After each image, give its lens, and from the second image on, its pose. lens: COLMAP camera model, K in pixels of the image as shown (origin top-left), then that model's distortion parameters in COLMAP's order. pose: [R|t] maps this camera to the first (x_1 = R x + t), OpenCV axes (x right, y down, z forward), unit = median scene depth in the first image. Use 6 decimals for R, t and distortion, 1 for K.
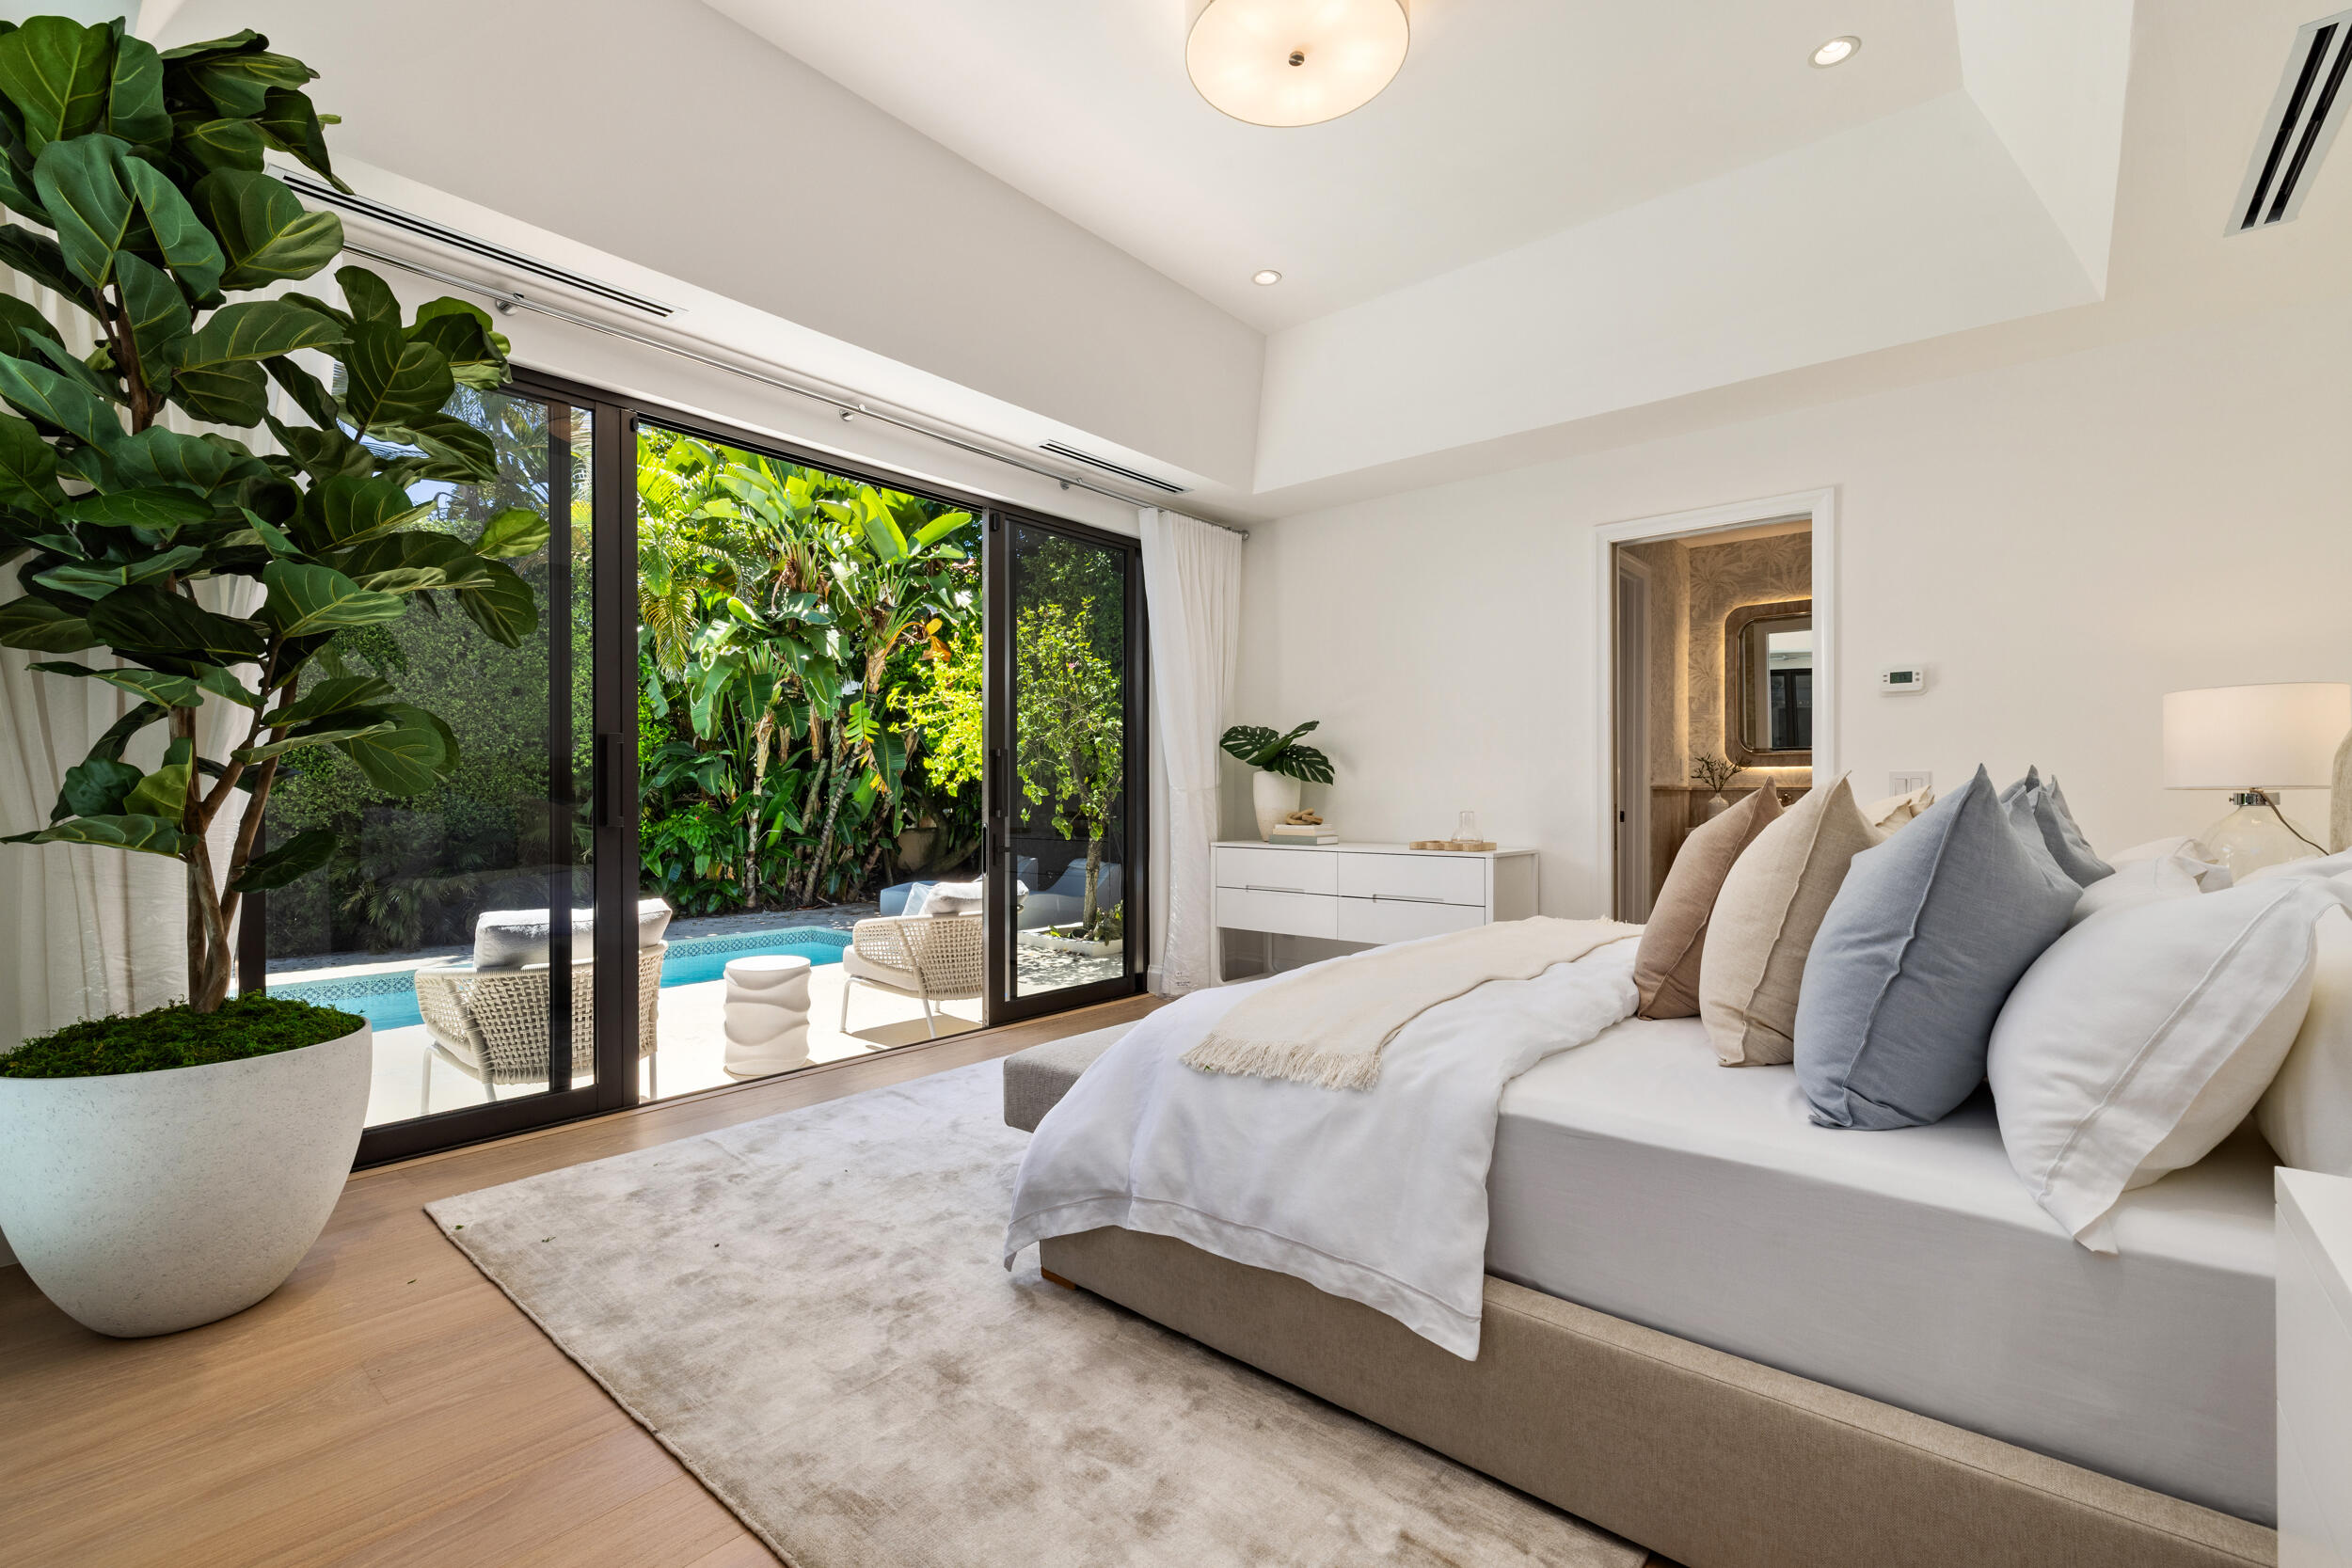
lens RADIAL K [[1002.9, 0, 1157.7], [0, 1002.9, 790.4], [0, 0, 1]] dist [0.000783, -0.002737]
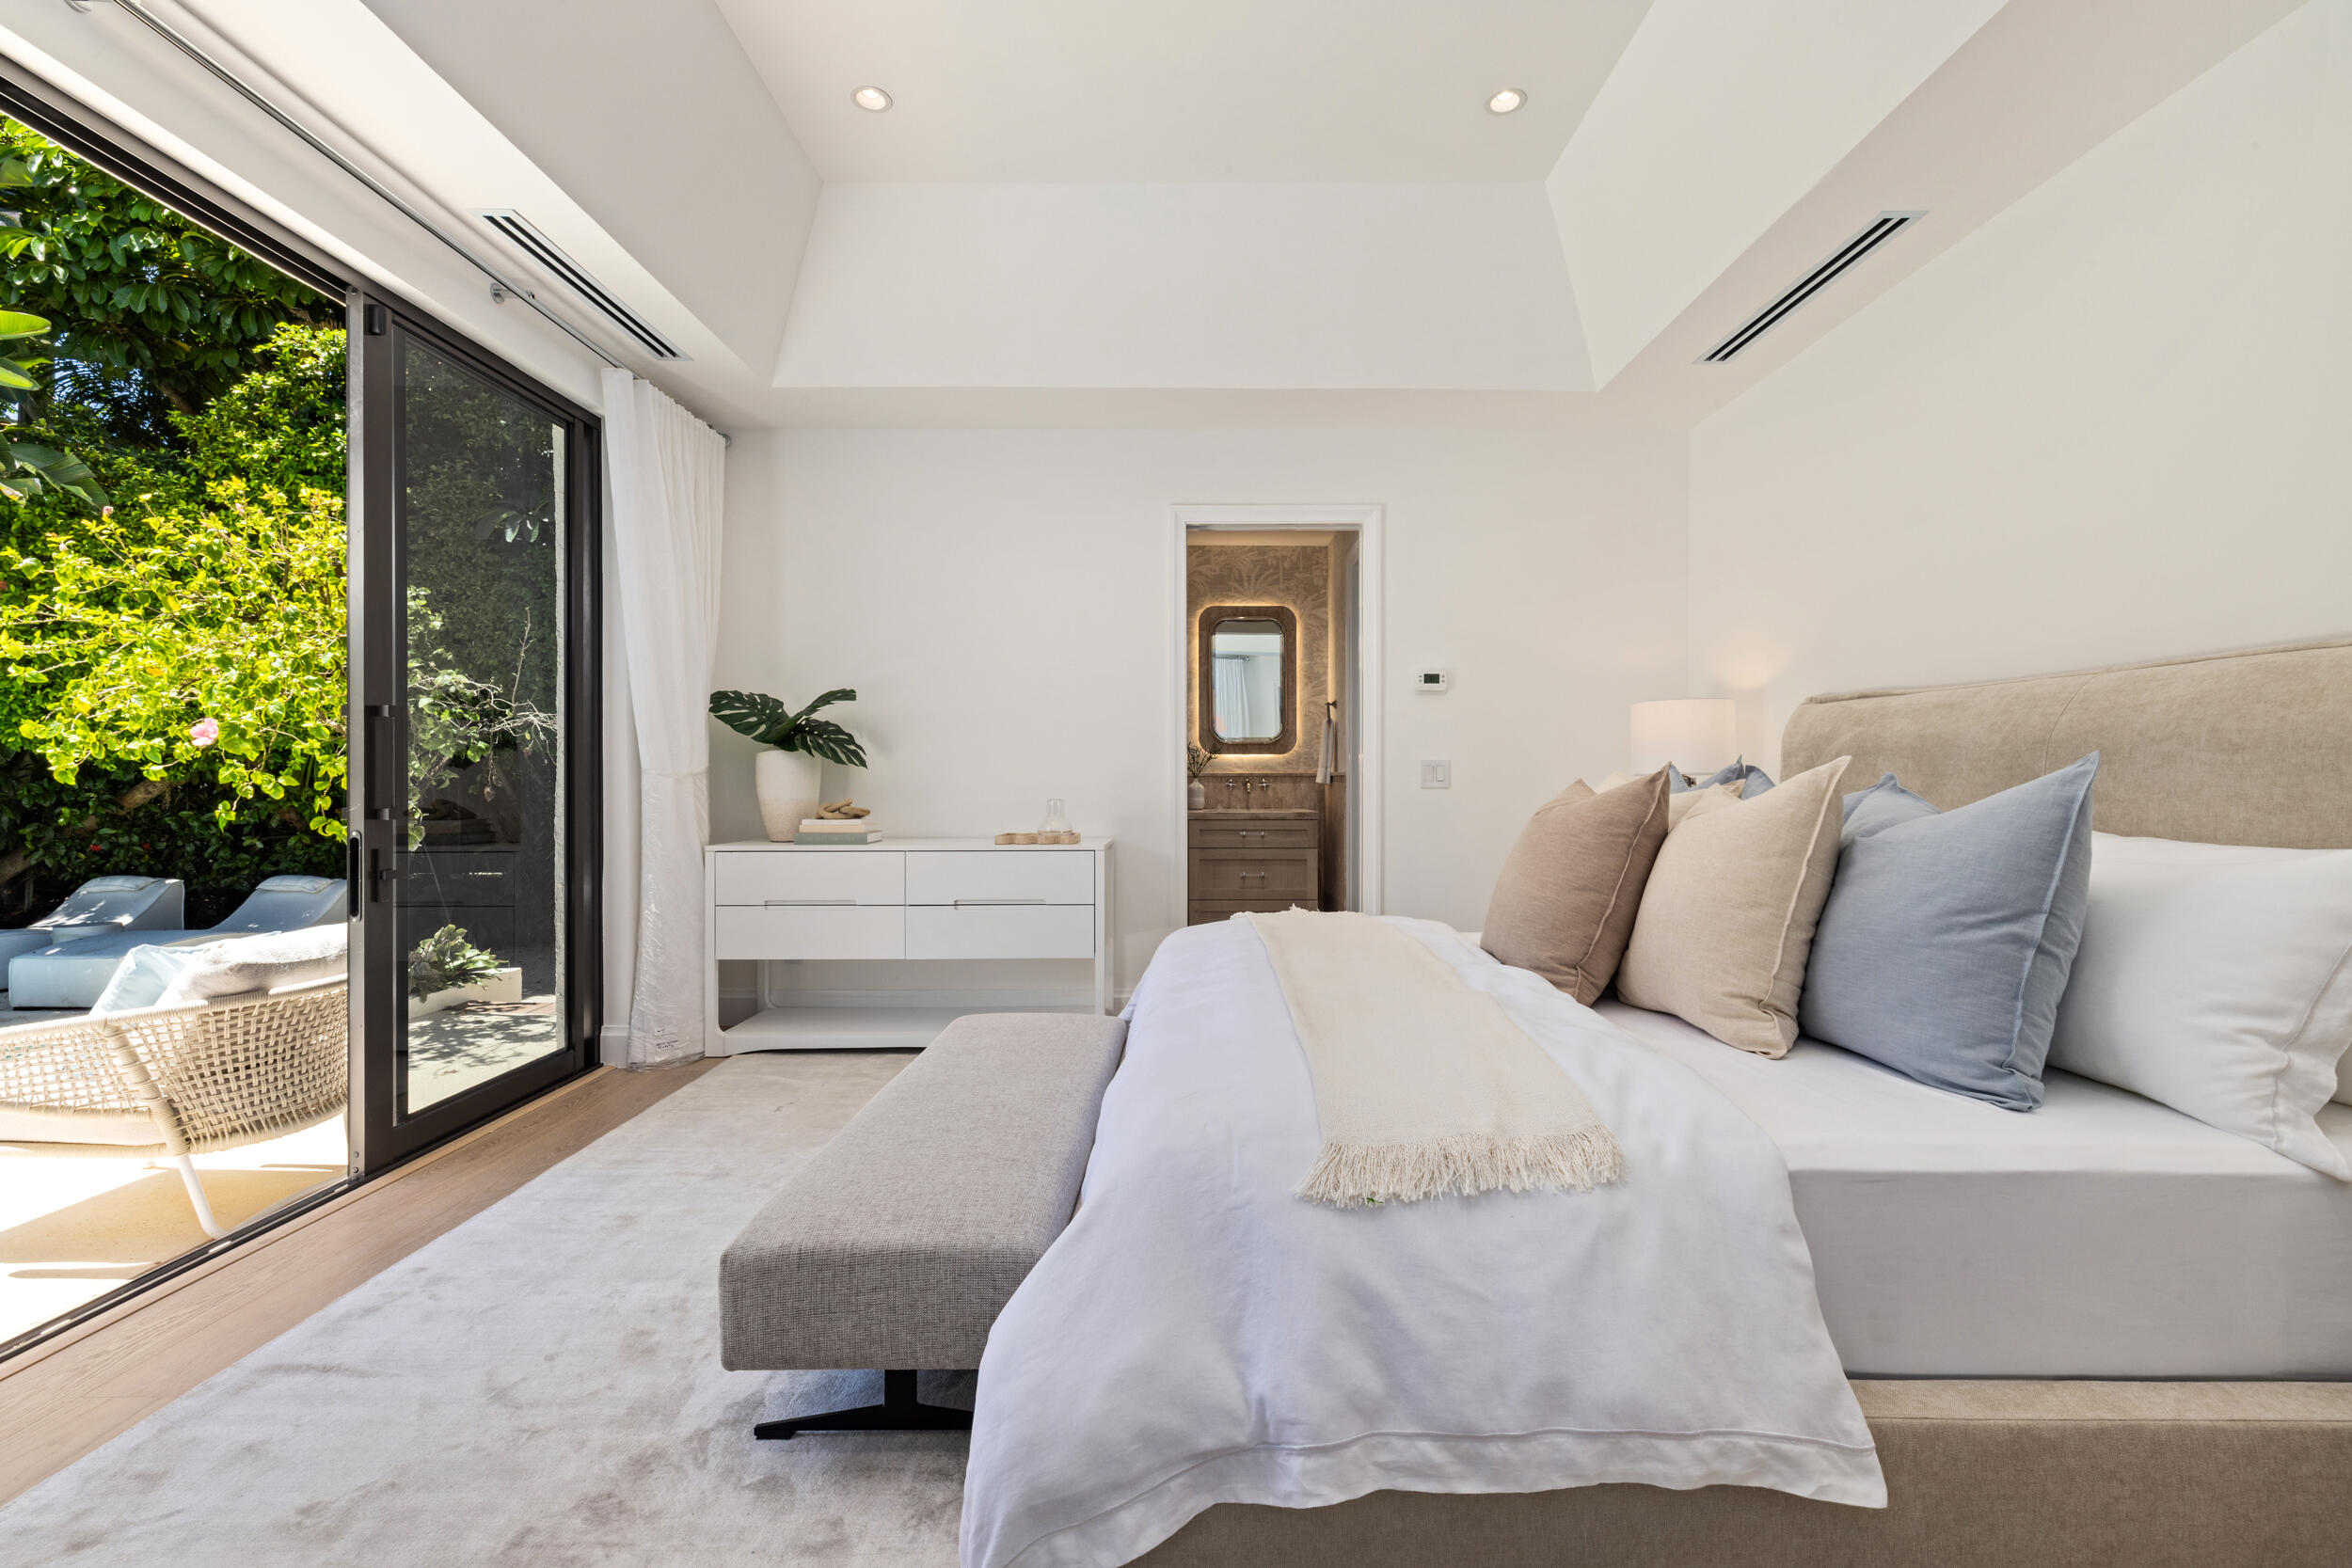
lens RADIAL K [[1013.0, 0, 1179.4], [0, 1013.0, 776.7], [0, 0, 1]] dist [0.003883, -0.000196]
pose [[0.758617, 0.000174, 0.651537, -0.194550], [-0.000576, 1.000000, 0.000404, 0.000360], [-0.651537, -0.000682, 0.758617, 0.238849]]
